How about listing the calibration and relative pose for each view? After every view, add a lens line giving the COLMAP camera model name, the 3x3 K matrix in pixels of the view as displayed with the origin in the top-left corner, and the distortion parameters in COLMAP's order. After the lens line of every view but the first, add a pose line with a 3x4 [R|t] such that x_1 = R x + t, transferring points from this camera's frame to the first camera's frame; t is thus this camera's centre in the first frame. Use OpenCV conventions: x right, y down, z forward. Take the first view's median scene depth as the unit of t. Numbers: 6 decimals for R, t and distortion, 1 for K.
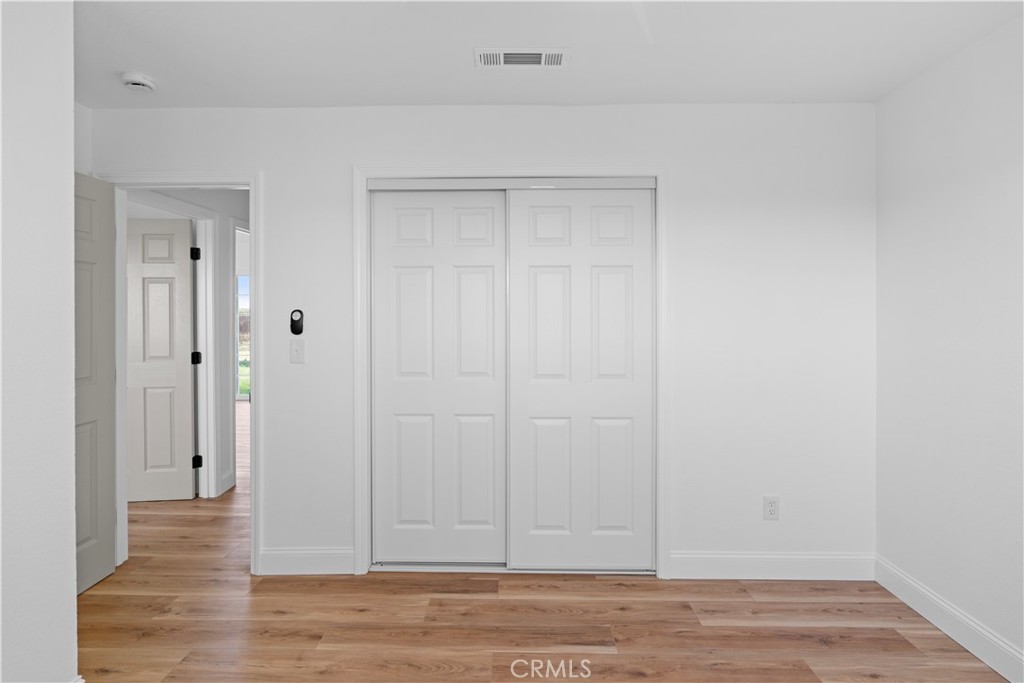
lens RADIAL K [[466.4, 0, 512.2], [0, 466.4, 324.9], [0, 0, 1]] dist [-0.003579, 0.000439]
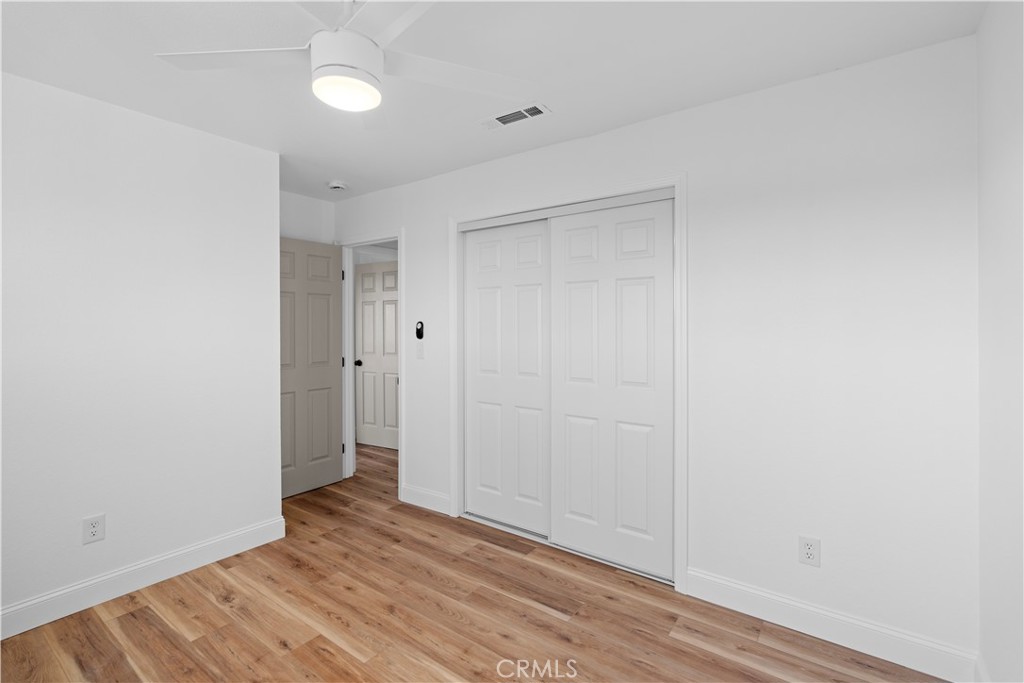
lens RADIAL K [[465.3, 0, 513.3], [0, 465.3, 336.7], [0, 0, 1]] dist [-0.003991, 0.001922]
pose [[0.819434, 0.012621, -0.573035, 0.623705], [-0.009551, 0.999919, 0.008366, -0.000930], [0.573095, -0.001383, 0.819488, -0.008090]]
